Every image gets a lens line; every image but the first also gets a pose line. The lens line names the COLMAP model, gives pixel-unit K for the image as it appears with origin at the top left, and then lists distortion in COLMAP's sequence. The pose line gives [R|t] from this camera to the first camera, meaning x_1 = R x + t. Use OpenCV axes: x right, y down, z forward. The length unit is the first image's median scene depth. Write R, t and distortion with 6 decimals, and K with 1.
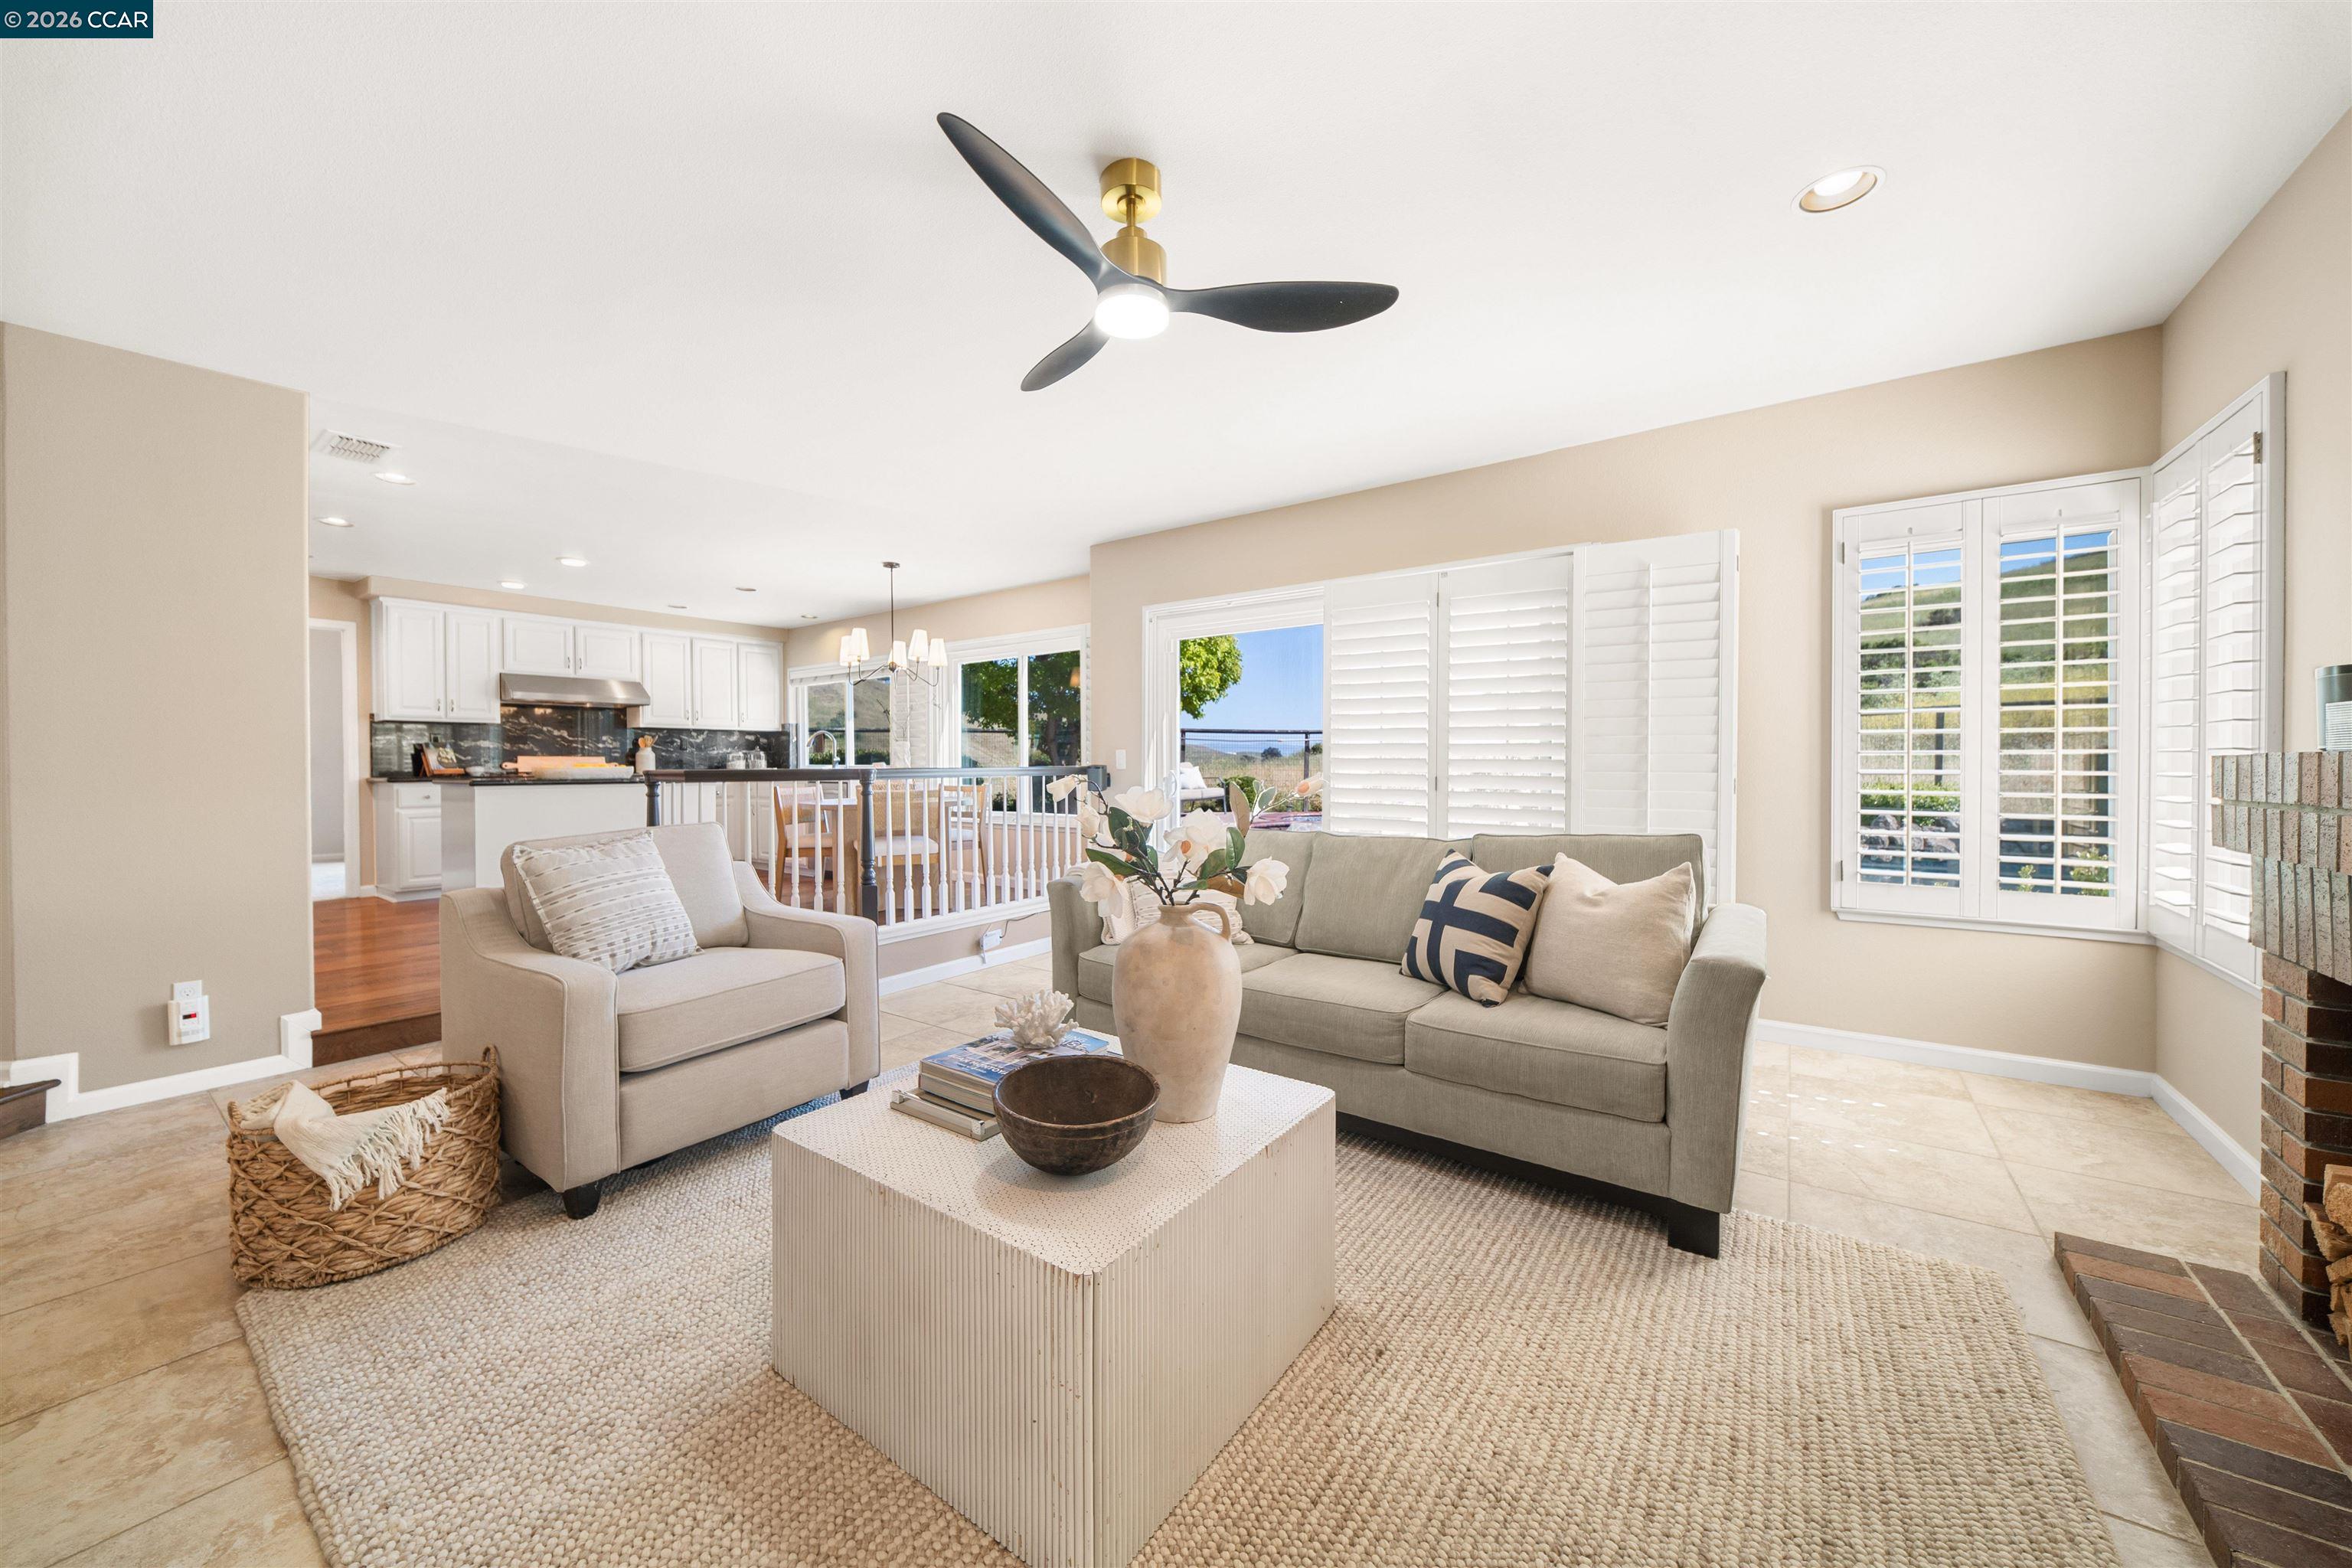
lens RADIAL K [[831.5, 0, 1151.1], [0, 831.5, 767.3], [0, 0, 1]] dist [0.007330, -0.005601]
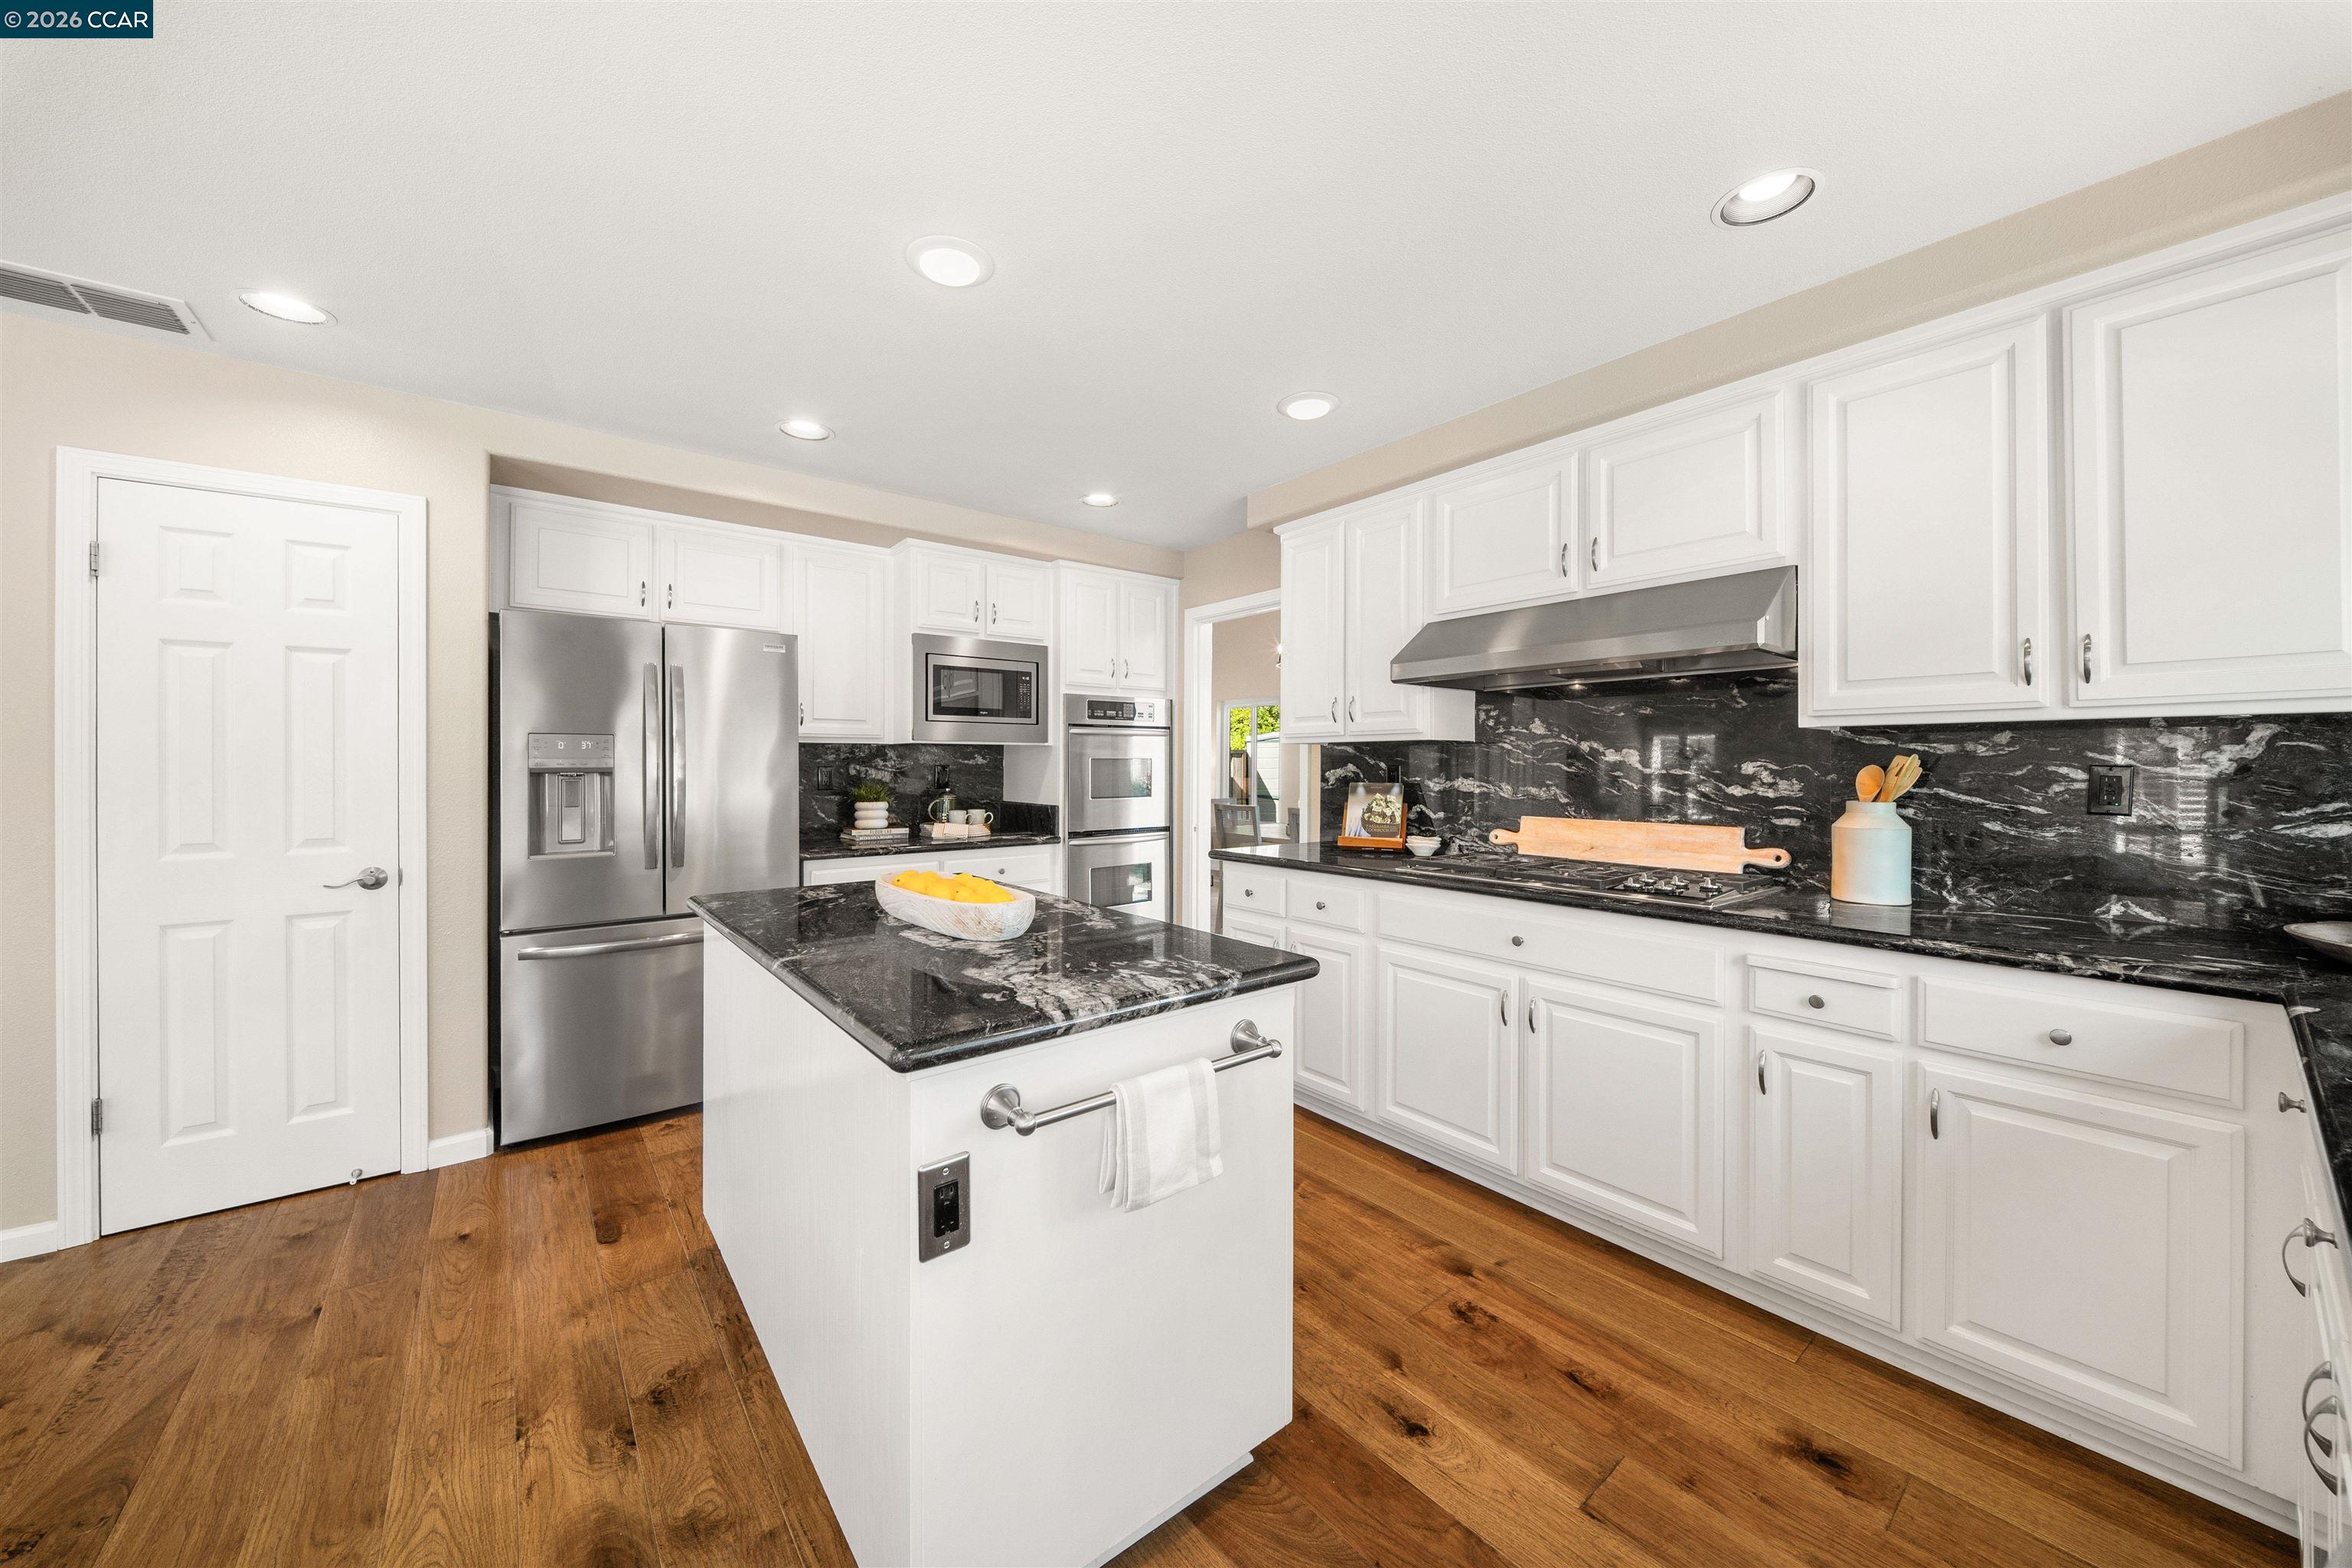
lens RADIAL K [[831.5, 0, 1151.1], [0, 831.5, 767.3], [0, 0, 1]] dist [0.007330, -0.005601]
pose [[-0.277907, 0.004172, -0.960599, -0.316335], [-0.006419, 0.999960, 0.006199, -0.038322], [0.960587, 0.007889, -0.277869, 0.939671]]
